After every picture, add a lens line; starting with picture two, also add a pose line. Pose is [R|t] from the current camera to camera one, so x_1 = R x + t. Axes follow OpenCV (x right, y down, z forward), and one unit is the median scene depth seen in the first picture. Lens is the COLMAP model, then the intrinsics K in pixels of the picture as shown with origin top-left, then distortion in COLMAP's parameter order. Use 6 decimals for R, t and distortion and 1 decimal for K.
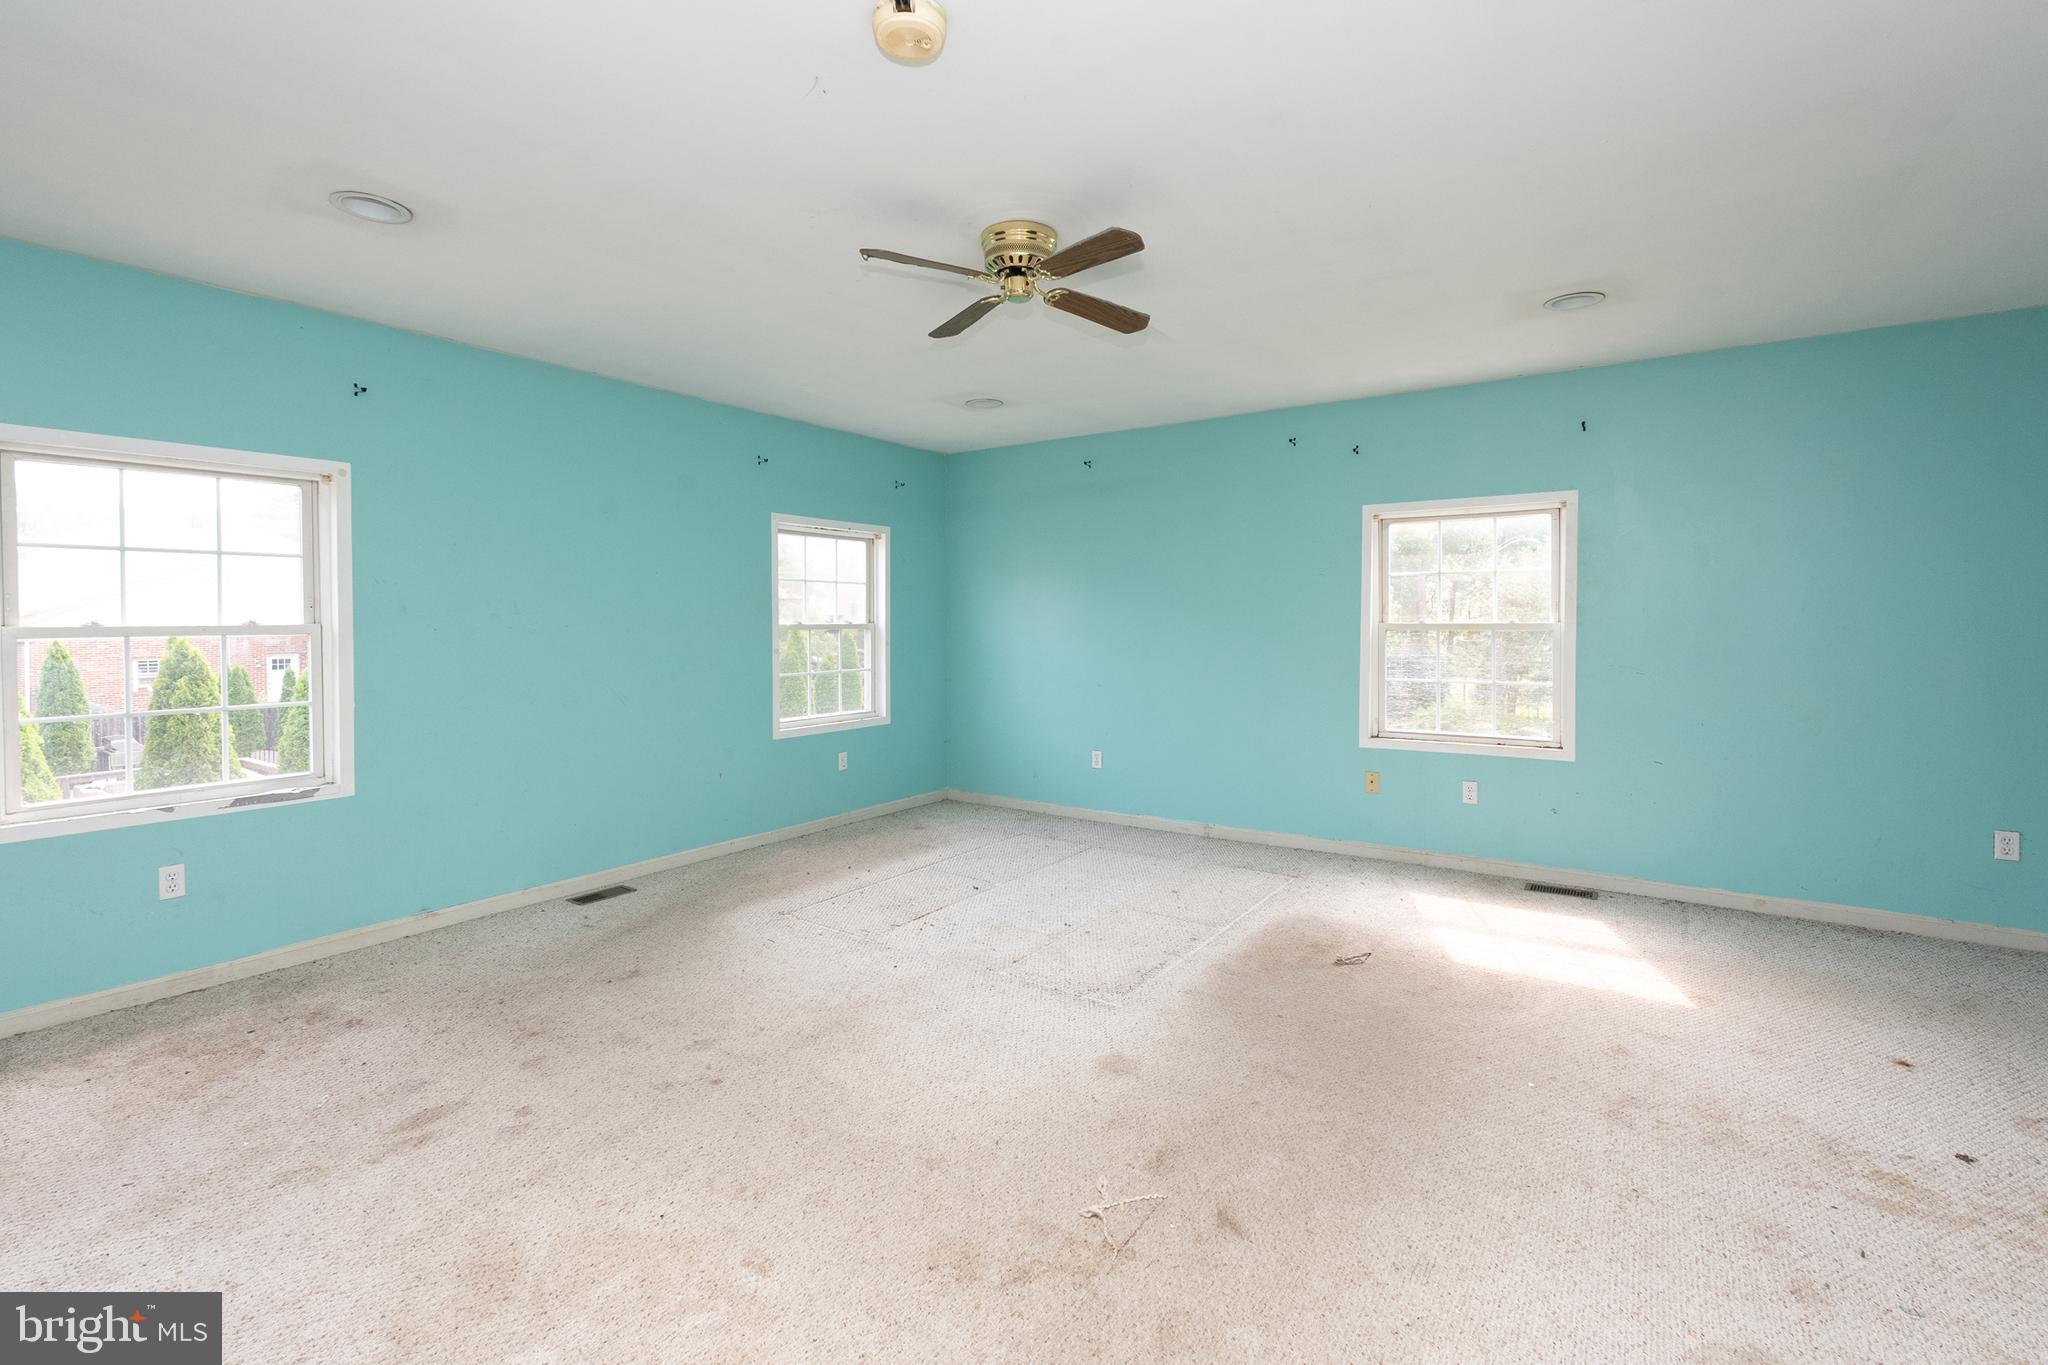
lens RADIAL K [[918.9, 0, 1023.5], [0, 918.9, 637.8], [0, 0, 1]] dist [0.002721, -0.000361]
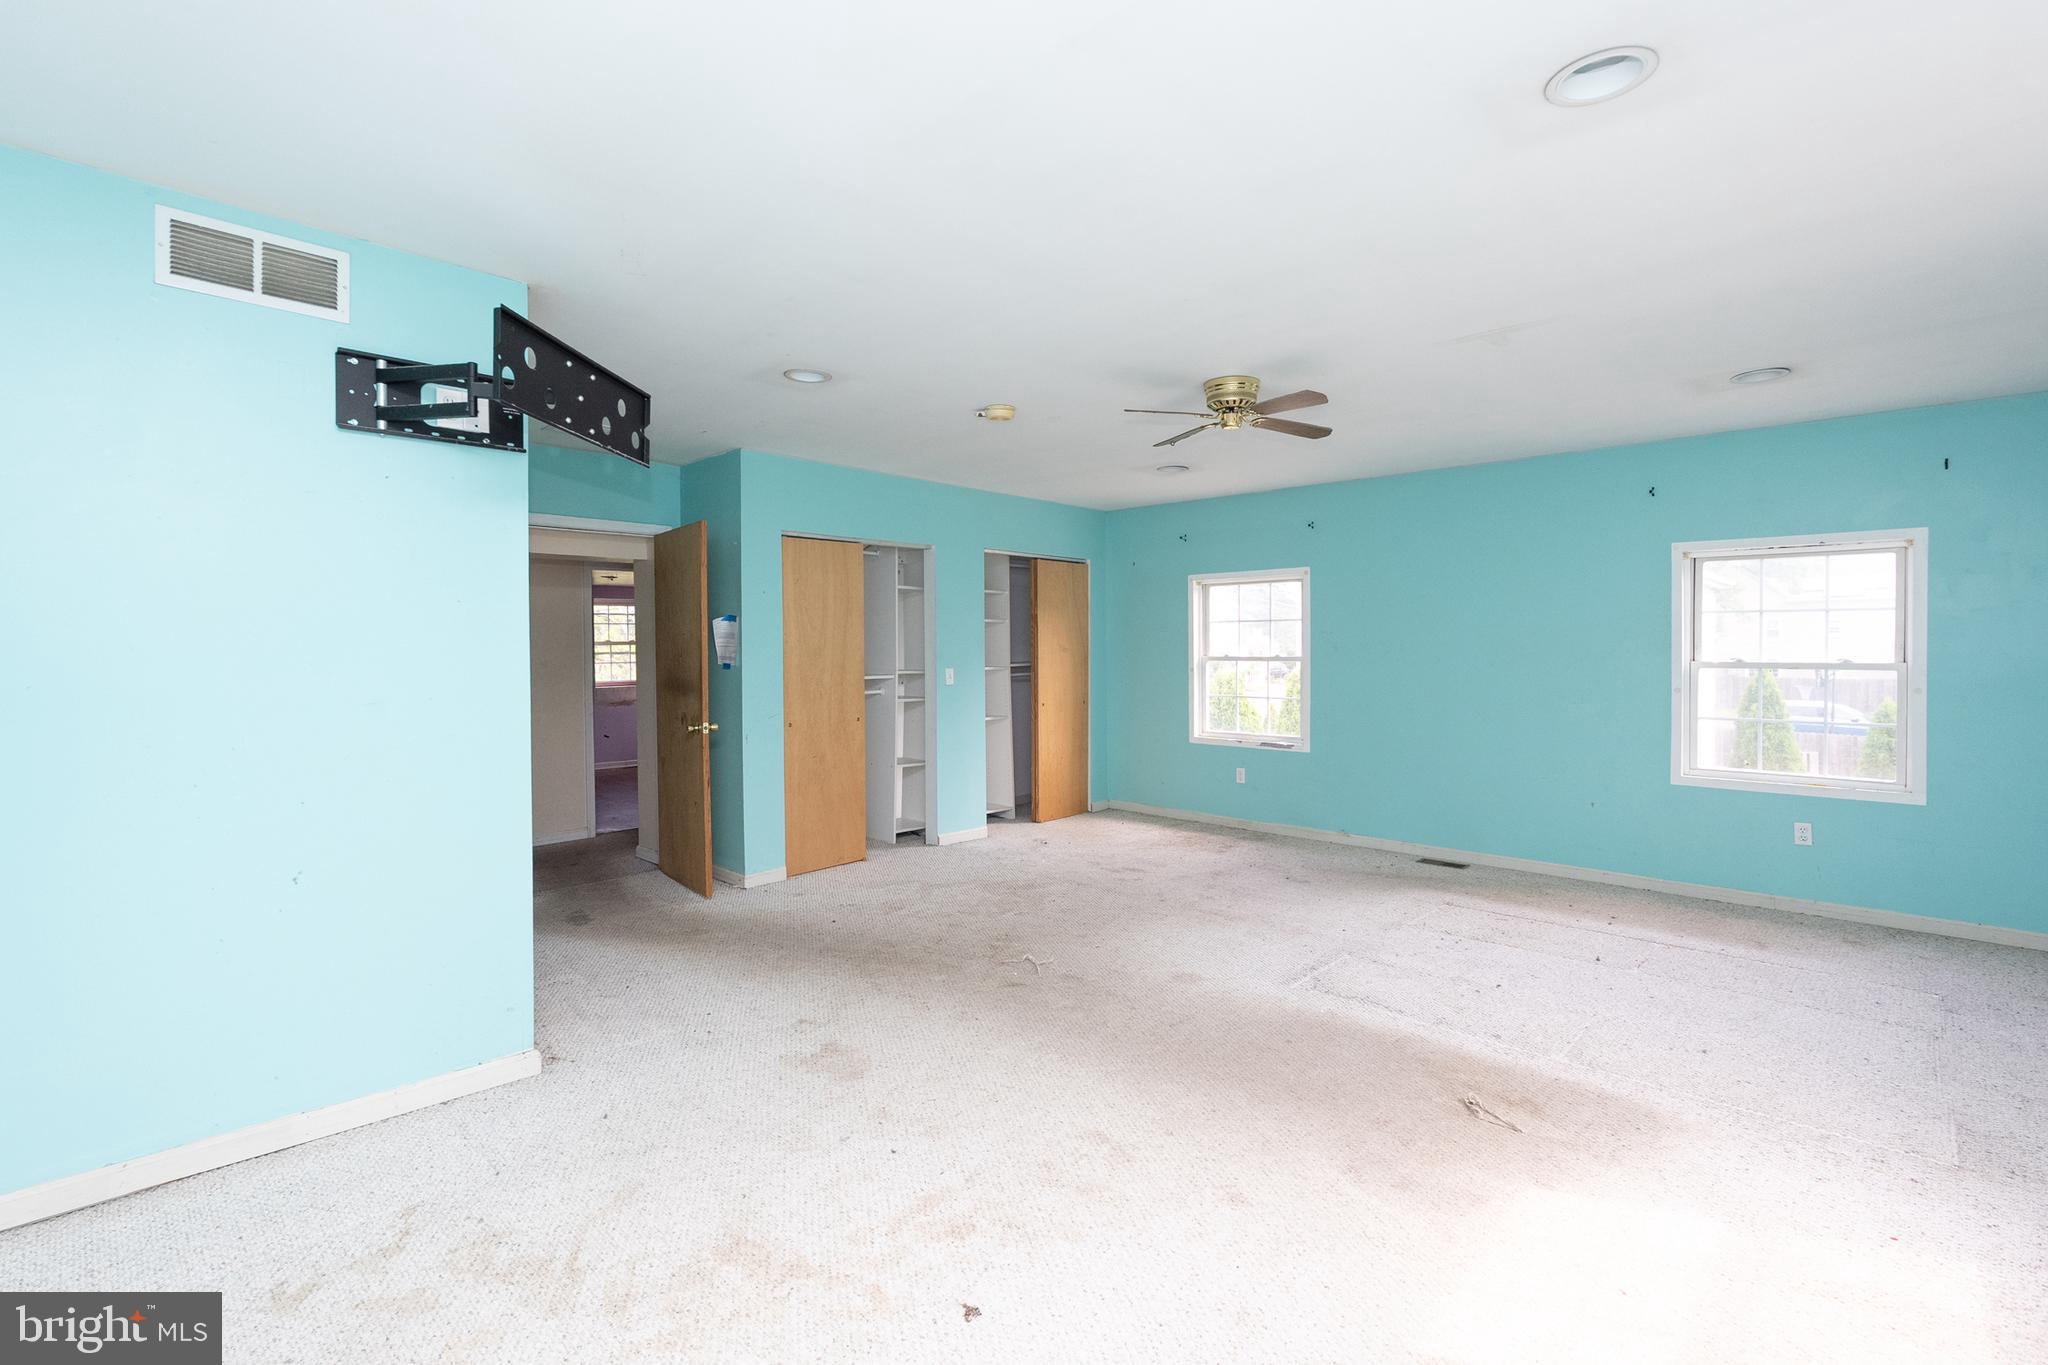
lens RADIAL K [[920.1, 0, 1019.7], [0, 920.1, 667.8], [0, 0, 1]] dist [-0.001741, 0.000093]
pose [[-0.162494, 0.016562, -0.986571, 1.356591], [-0.021470, 0.999563, 0.020316, -0.024418], [0.986476, 0.024483, -0.162068, 0.866170]]
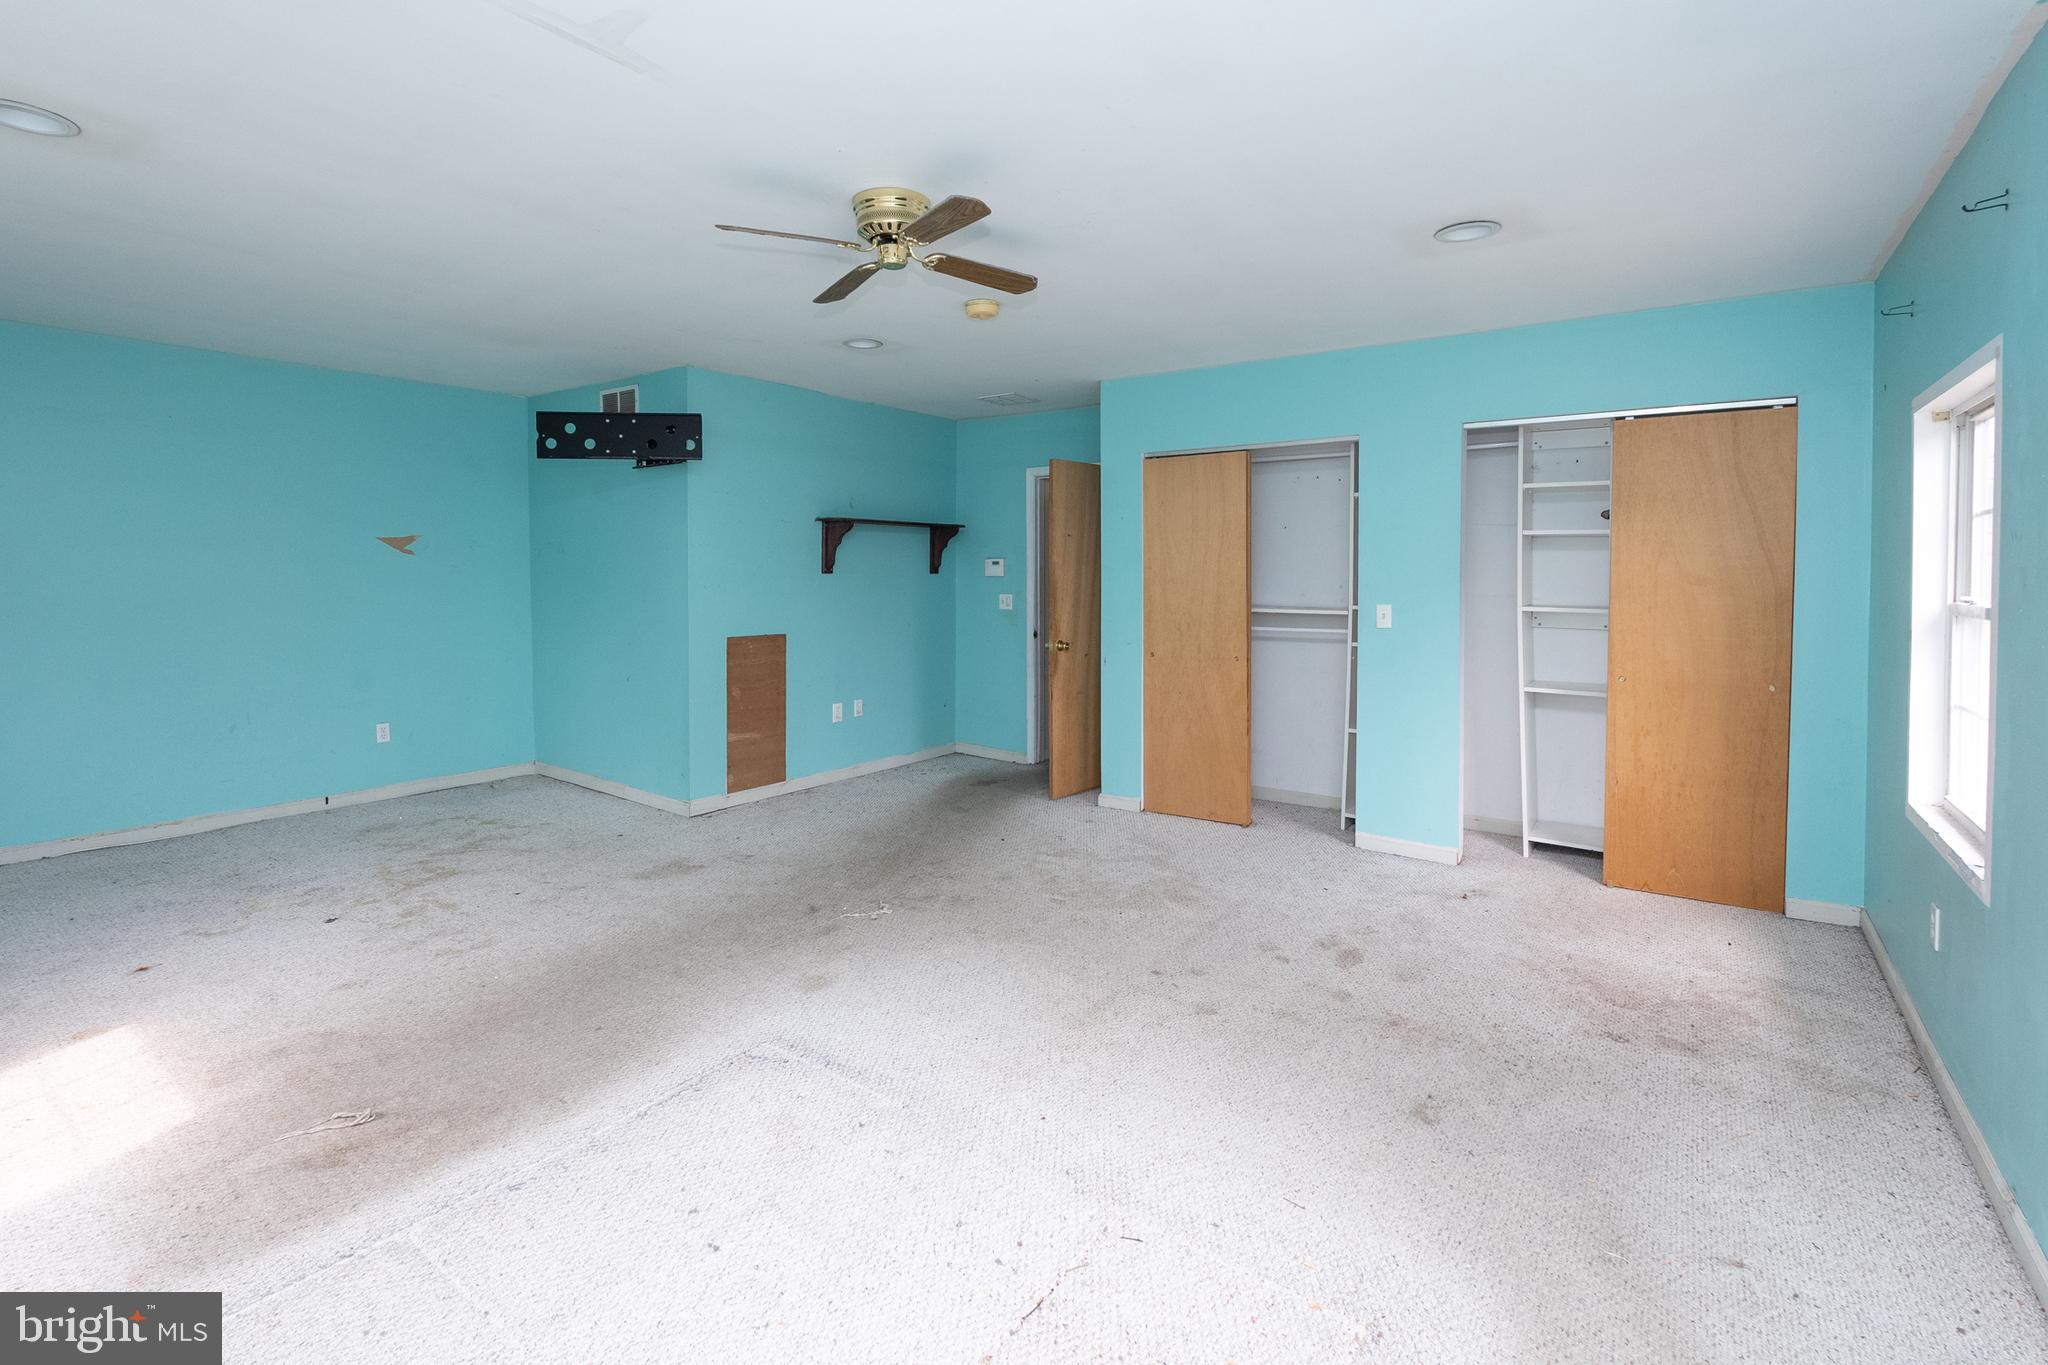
lens RADIAL K [[928.2, 0, 1011.8], [0, 928.2, 630.8], [0, 0, 1]] dist [-0.001055, -0.000296]
pose [[-0.999430, -0.004431, 0.033481, -0.157989], [-0.001549, 0.996327, 0.085614, -0.059091], [-0.033738, 0.085514, -0.995766, 1.881177]]
